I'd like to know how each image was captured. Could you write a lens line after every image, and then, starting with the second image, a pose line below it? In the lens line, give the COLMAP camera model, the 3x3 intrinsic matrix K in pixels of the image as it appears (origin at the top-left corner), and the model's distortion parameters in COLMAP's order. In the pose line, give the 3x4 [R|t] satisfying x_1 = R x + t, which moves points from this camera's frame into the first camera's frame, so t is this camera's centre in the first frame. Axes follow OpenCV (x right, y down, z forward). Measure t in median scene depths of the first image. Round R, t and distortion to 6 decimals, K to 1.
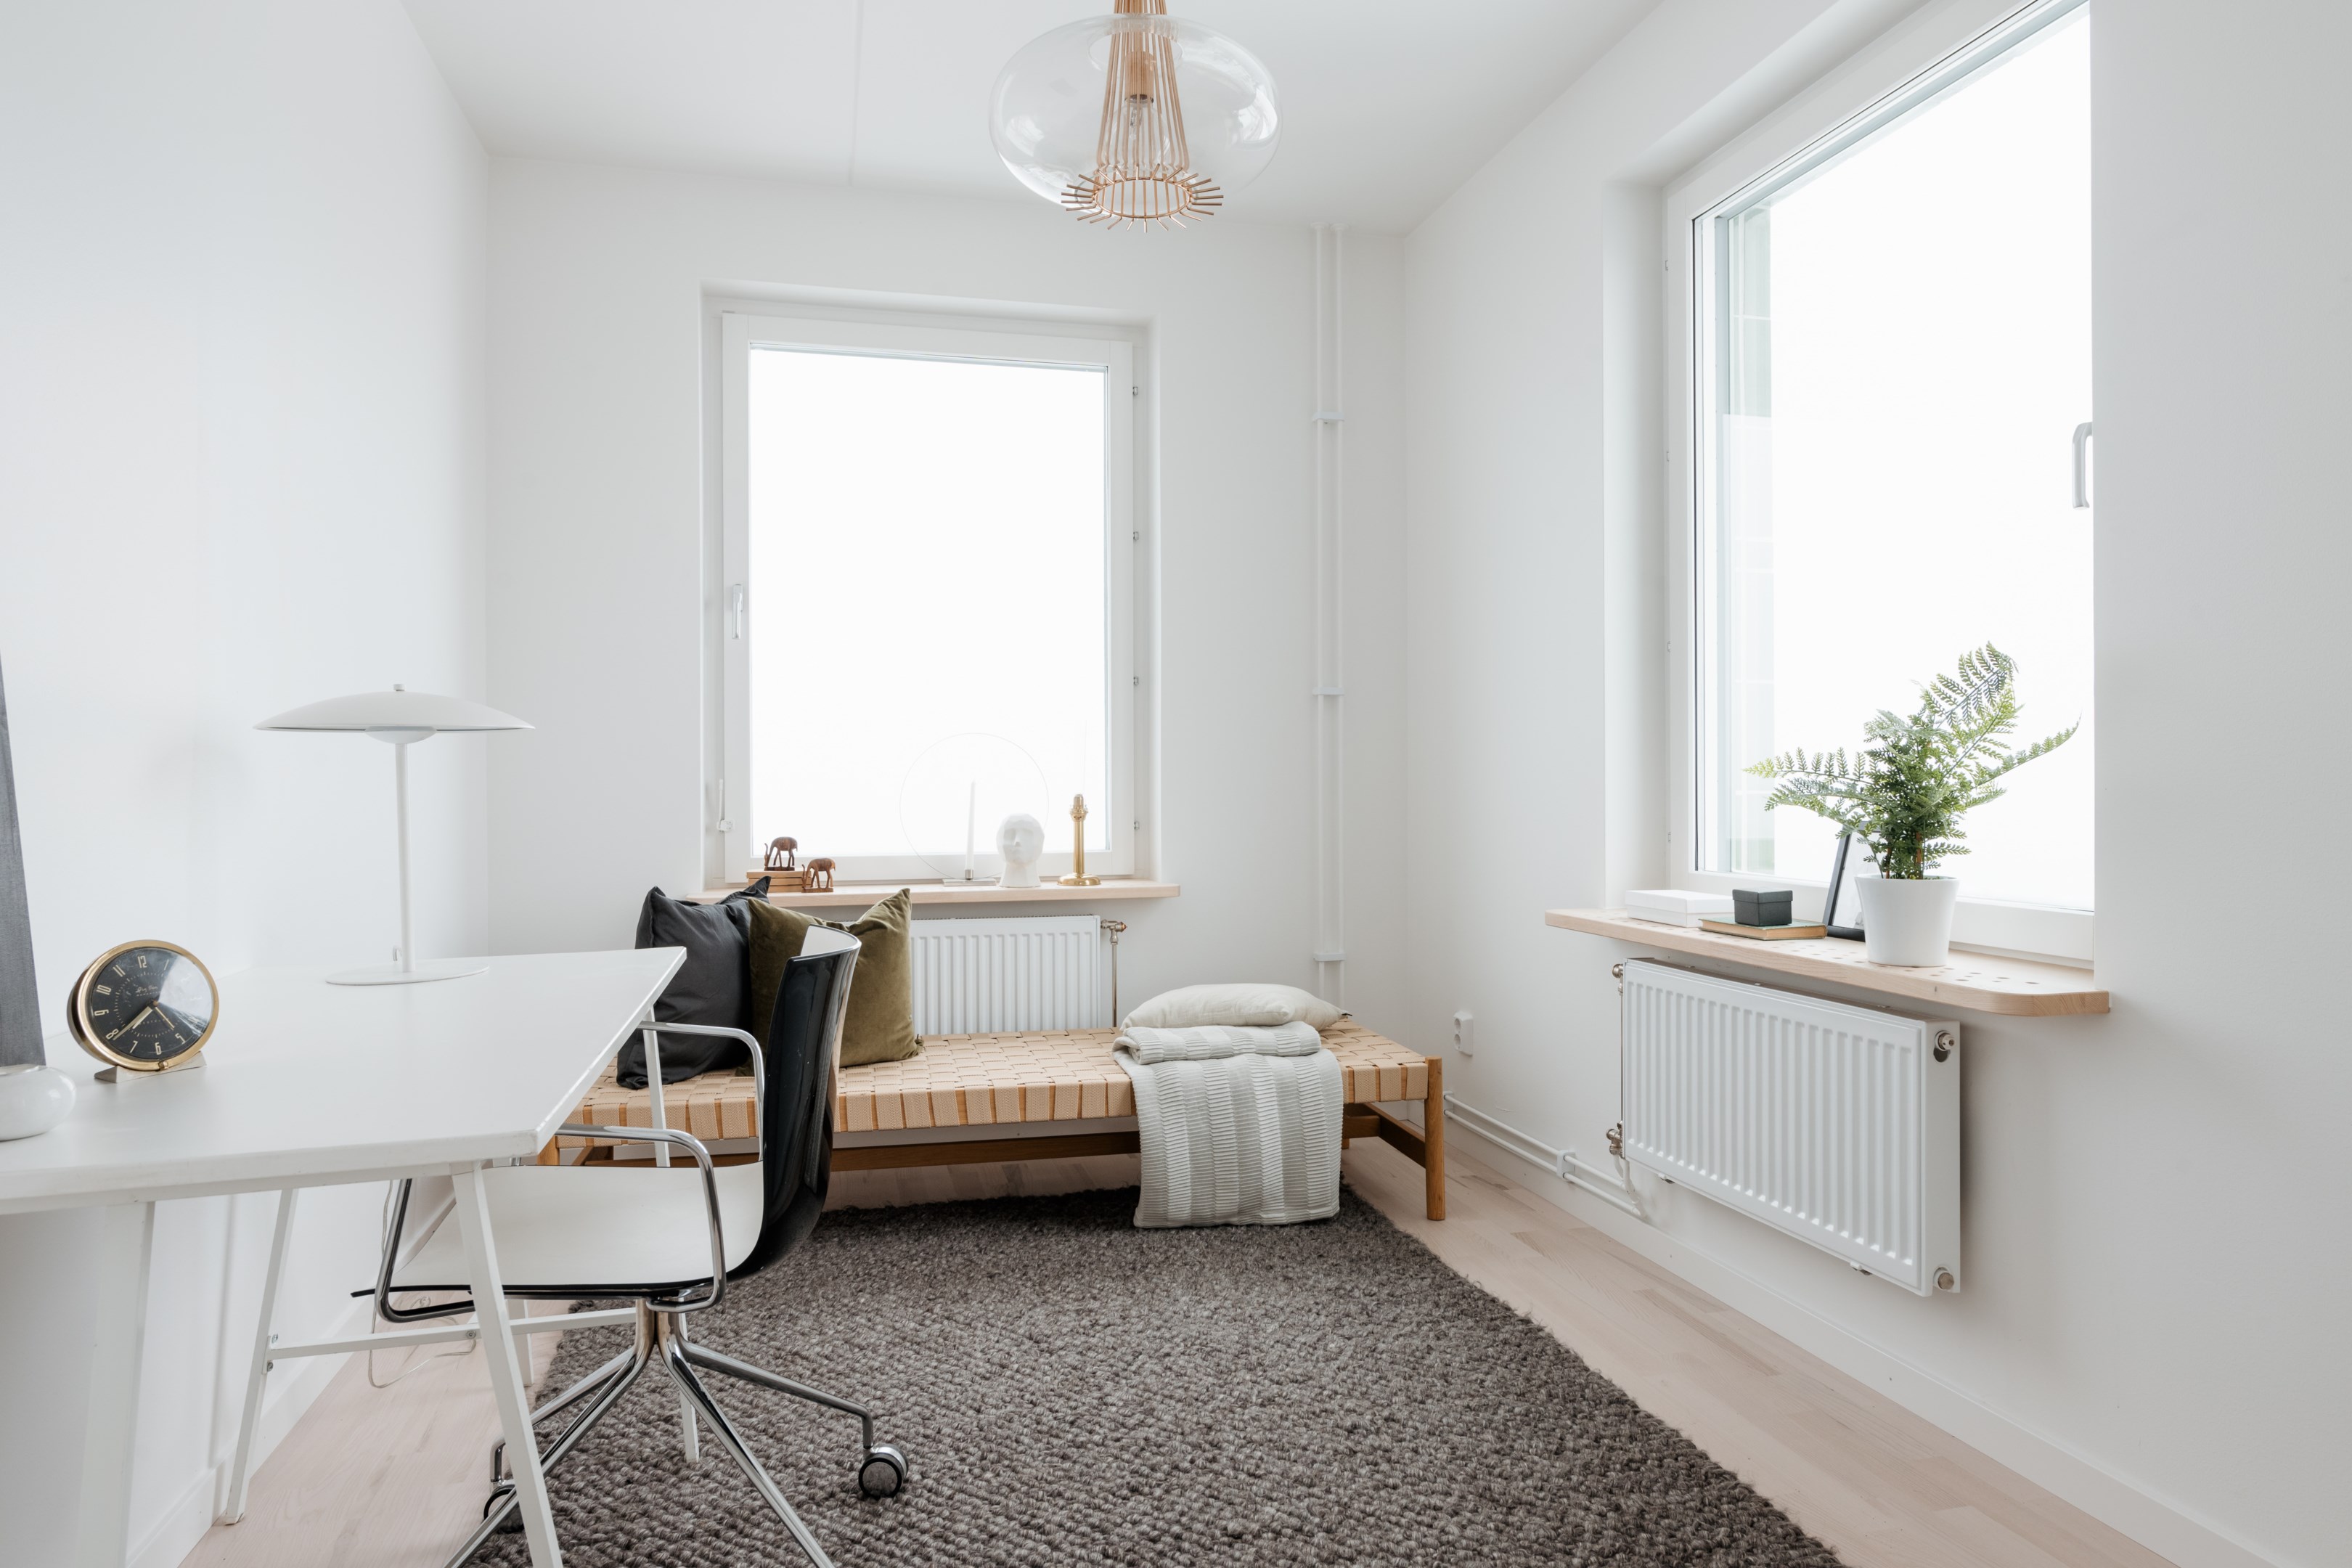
lens RADIAL K [[1409.3, 0, 1174.8], [0, 1409.3, 783.0], [0, 0, 1]] dist [0.000828, -0.001224]
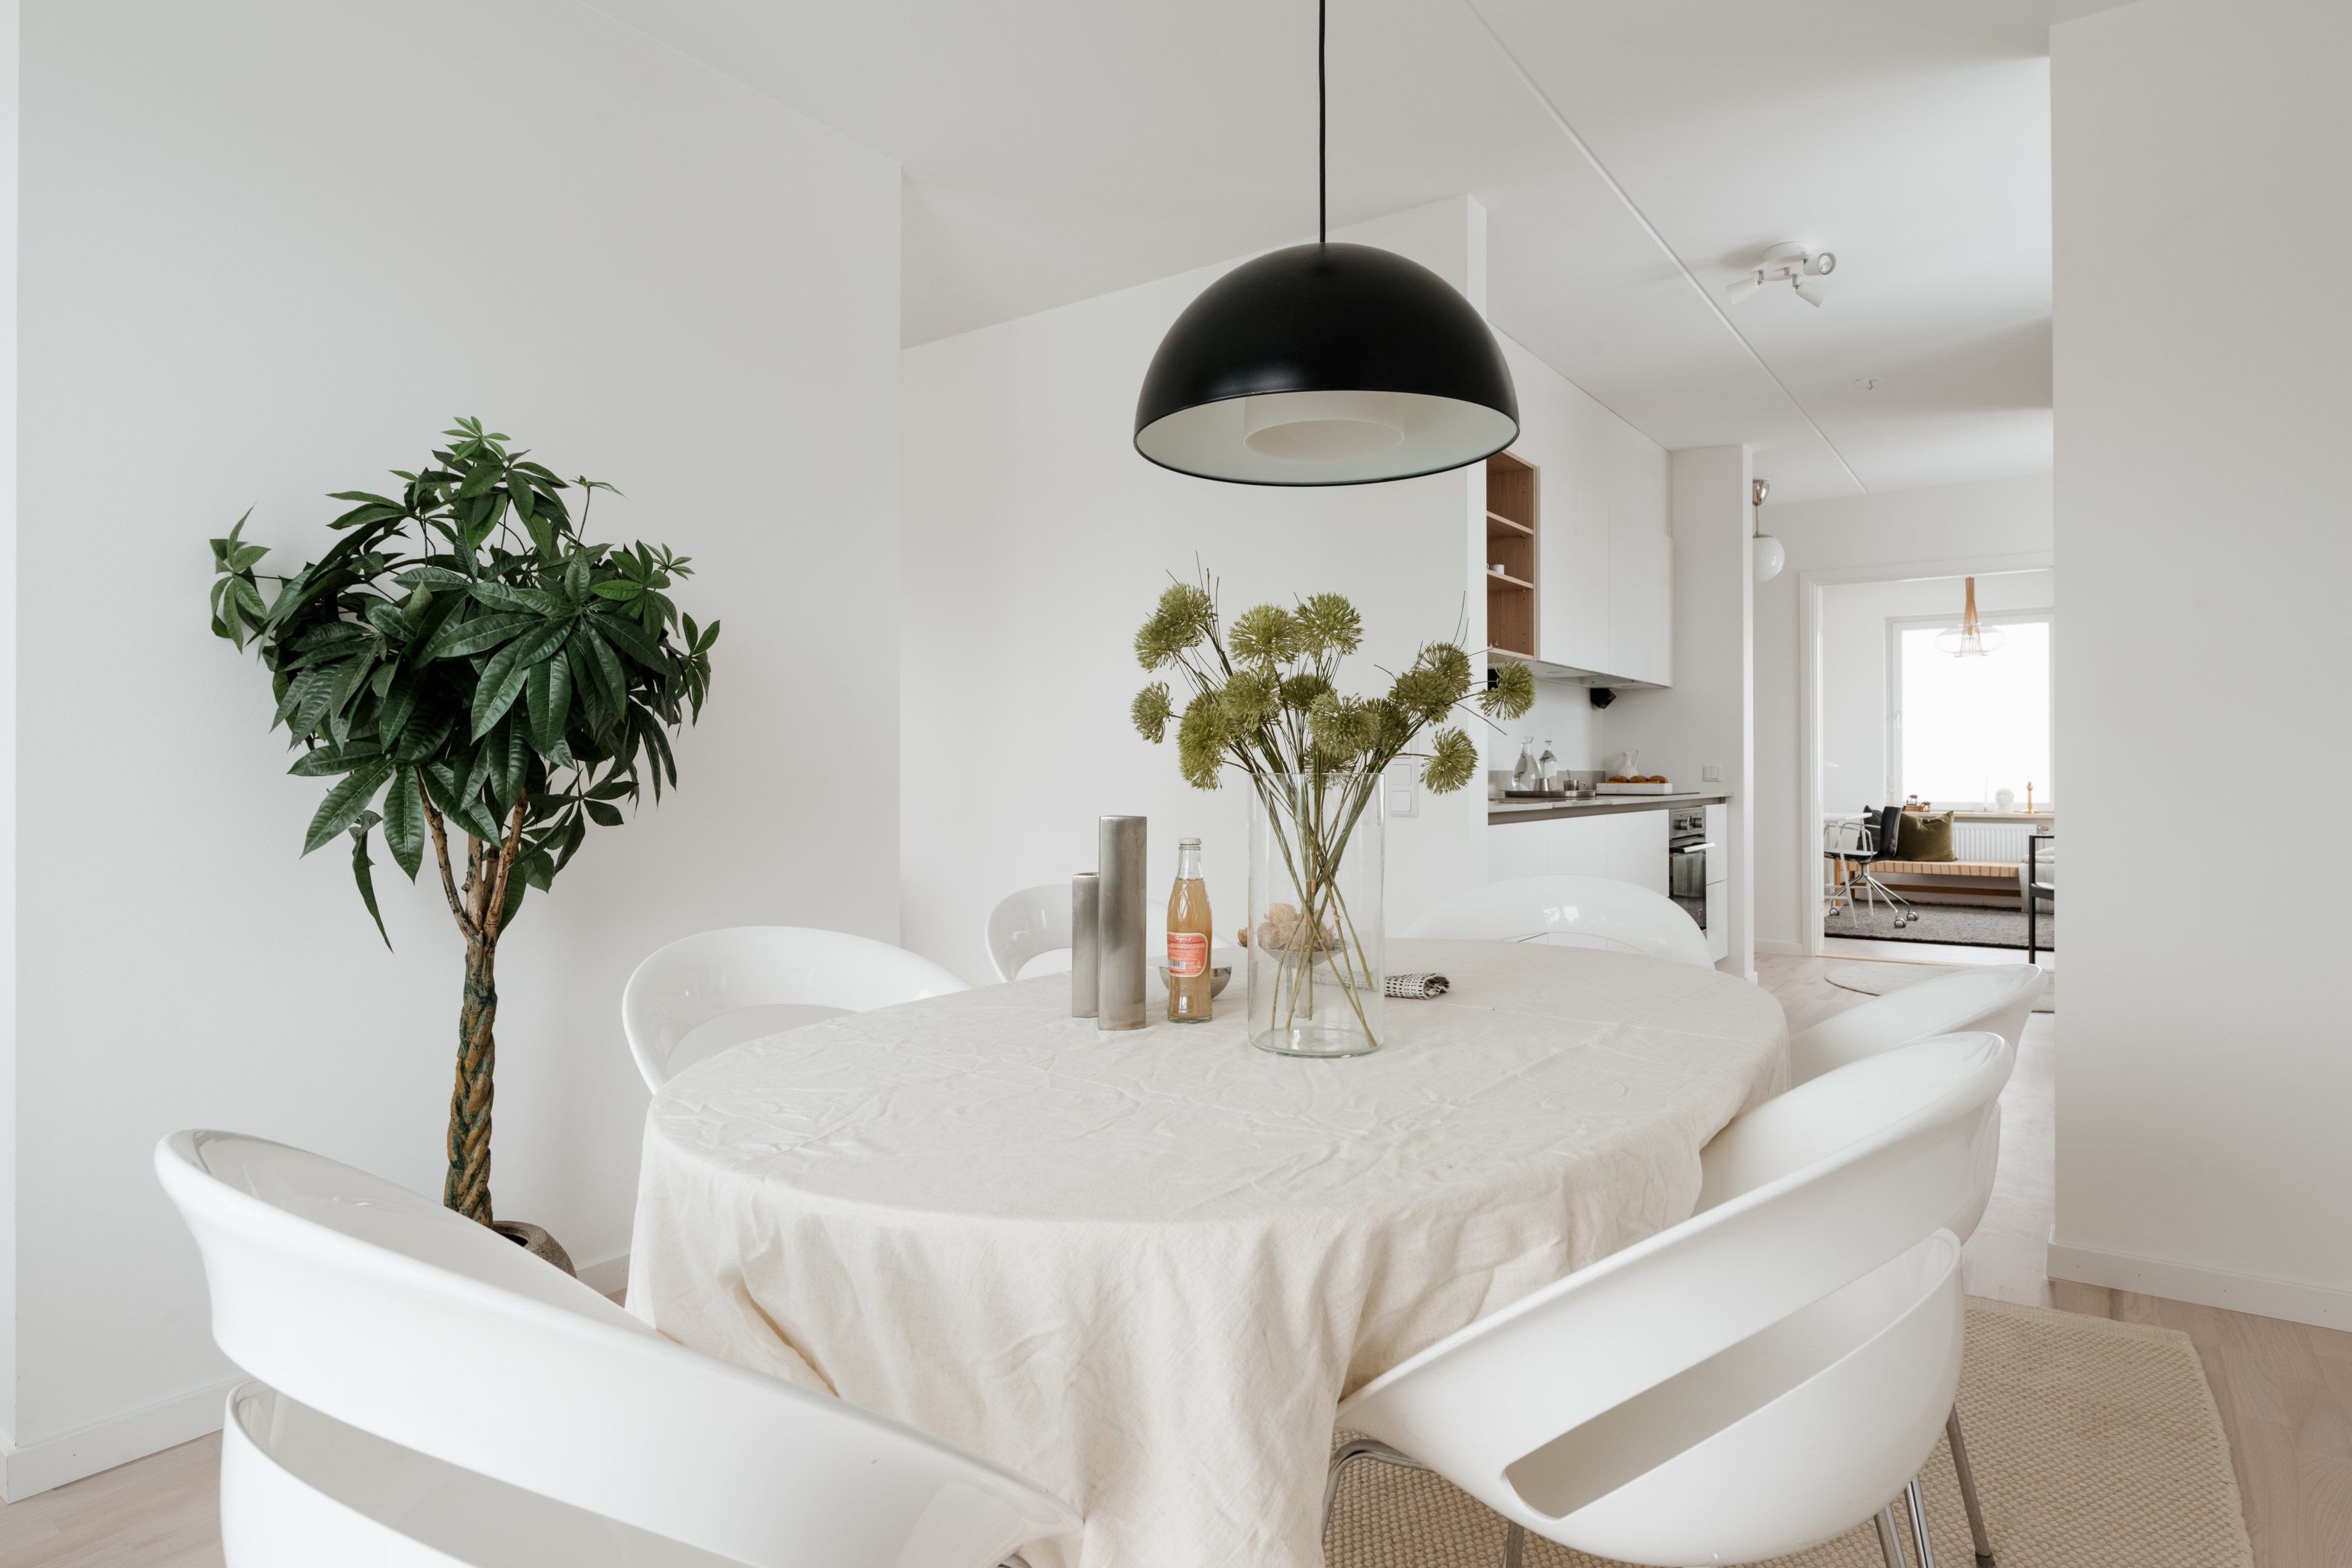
lens RADIAL K [[1271.8, 0, 1130.1], [0, 1271.8, 774.2], [0, 0, 1]] dist [-0.027762, -0.002187]
pose [[0.621422, 0.000578, -0.783476, 0.972504], [-0.000202, 1.000000, 0.000577, -0.008996], [0.783476, -0.000201, 0.621422, -2.451823]]
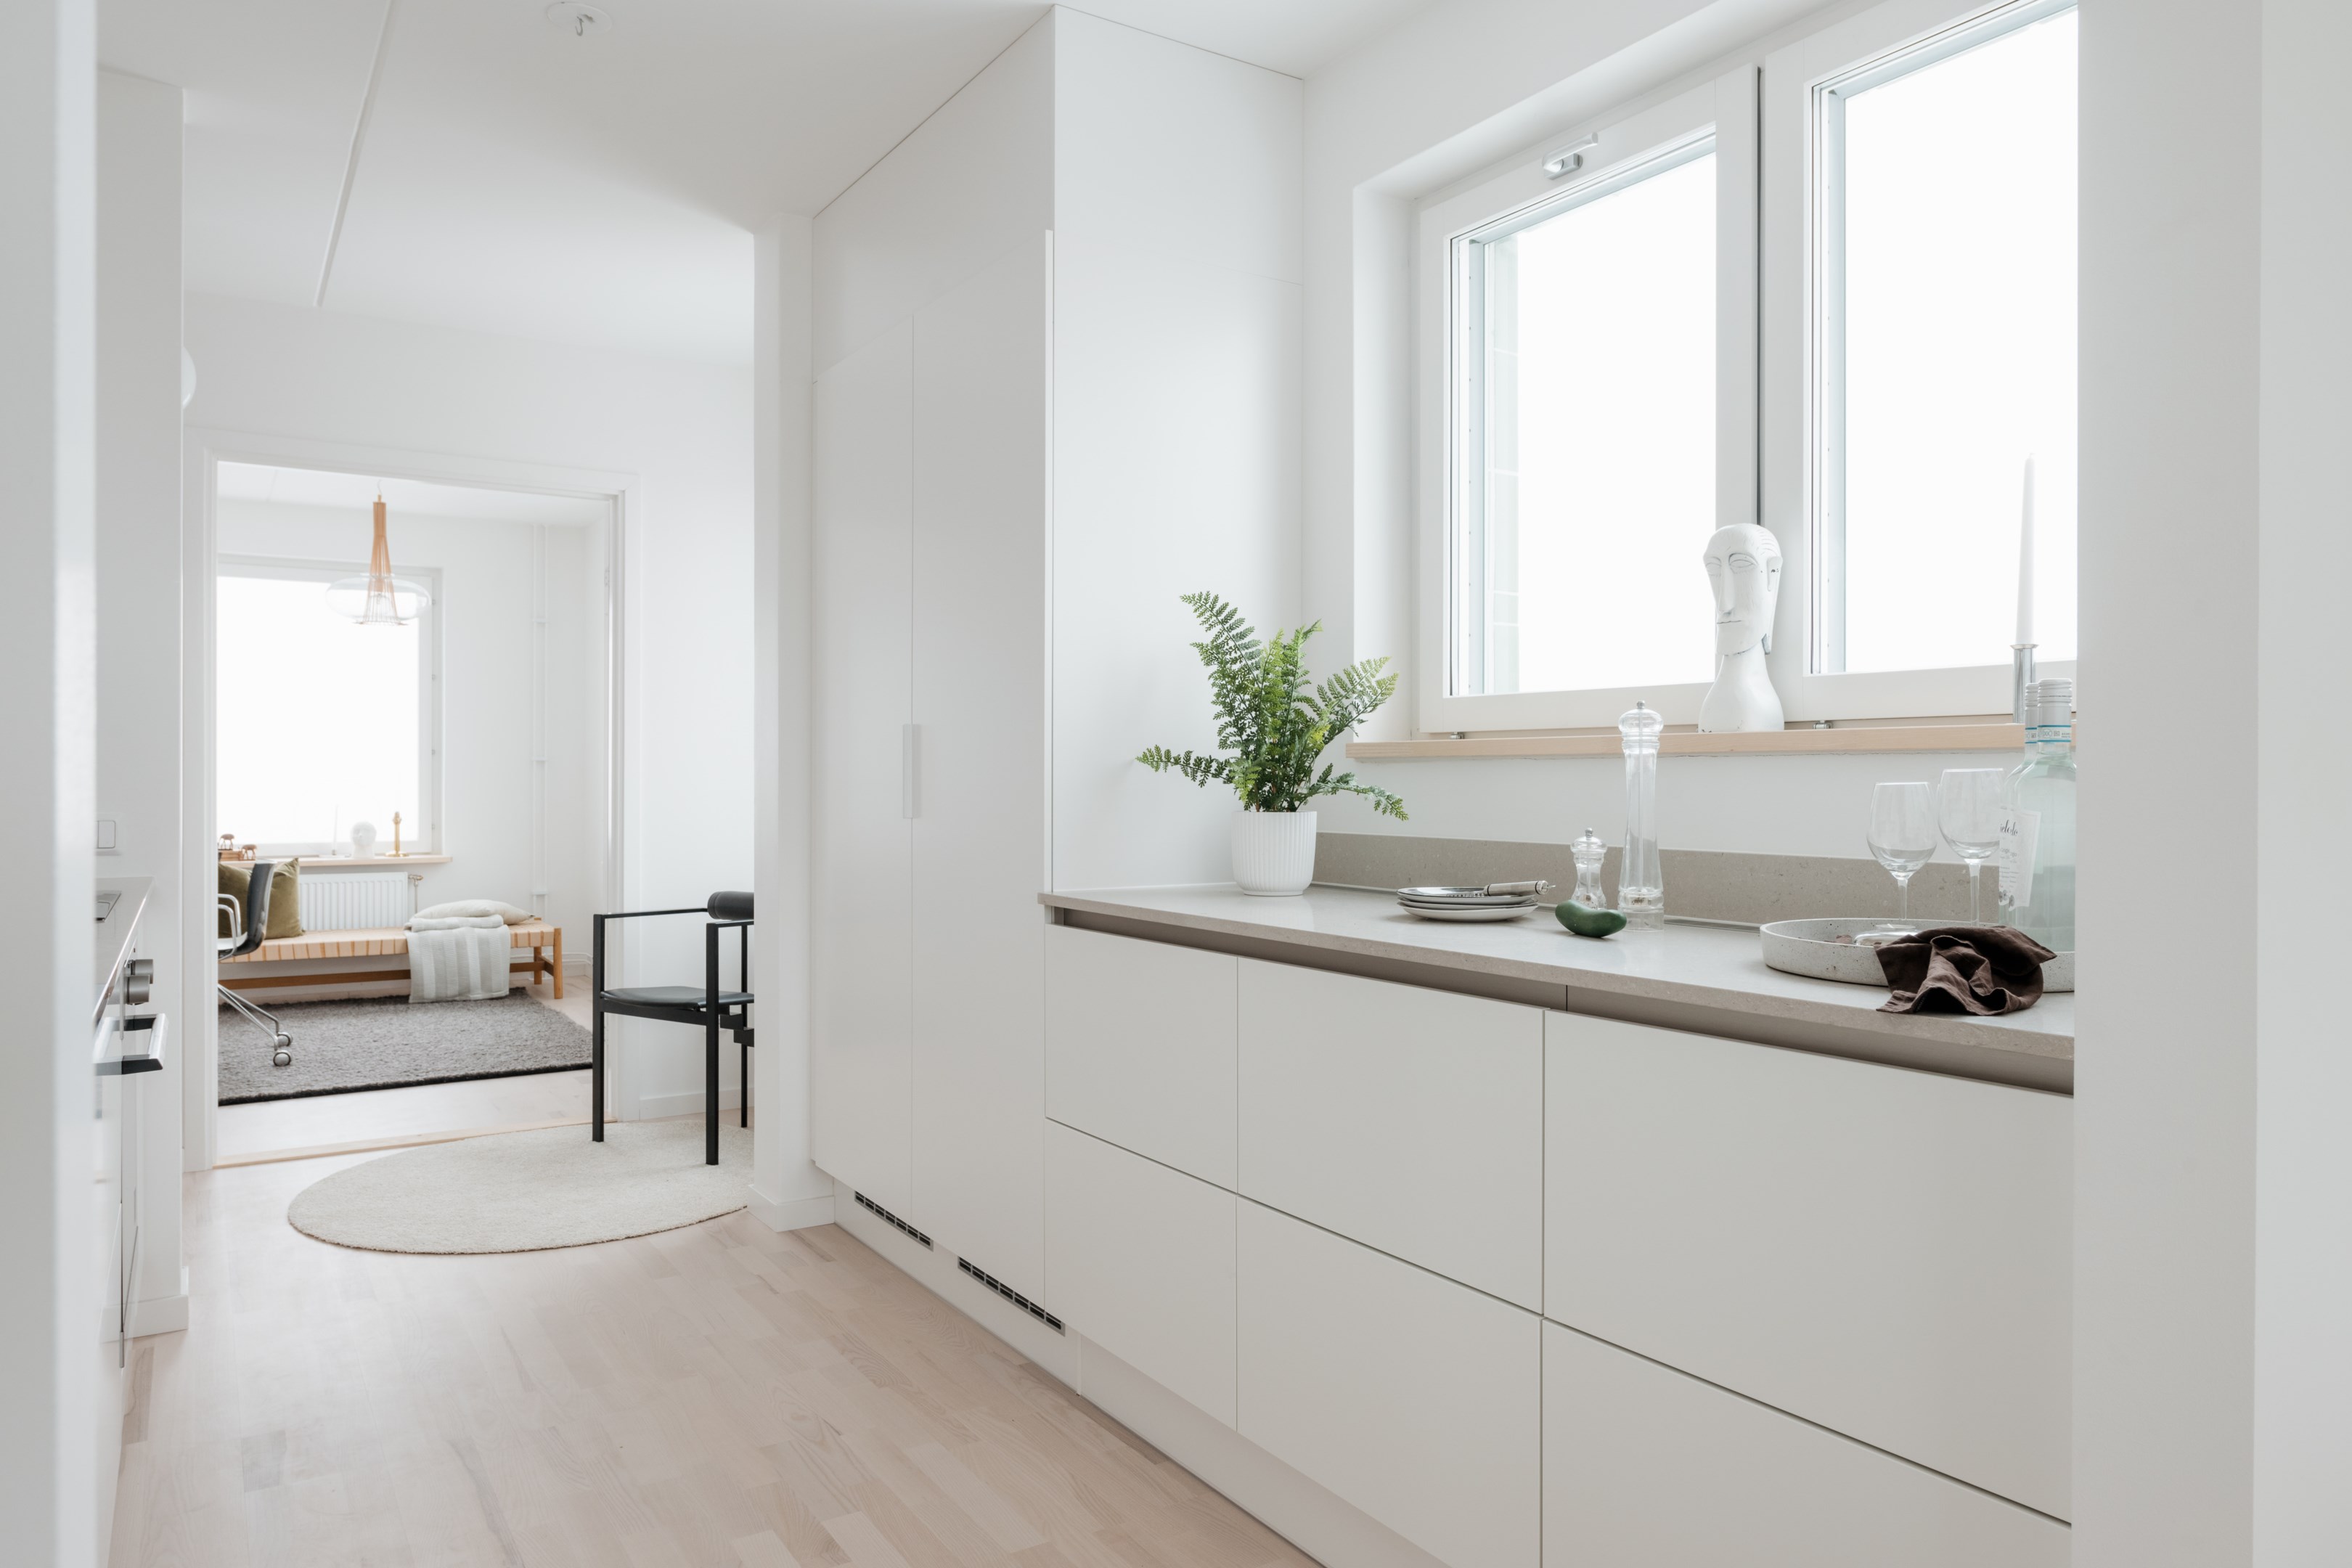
lens RADIAL K [[1511.5, 0, 1162.5], [0, 1511.5, 778.8], [0, 0, 1]] dist [0.003187, -0.000792]
pose [[0.948464, 0.005582, 0.316835, 0.349645], [-0.005198, 0.999984, -0.002055, -0.048705], [-0.316841, 0.000302, 0.948478, -1.701280]]
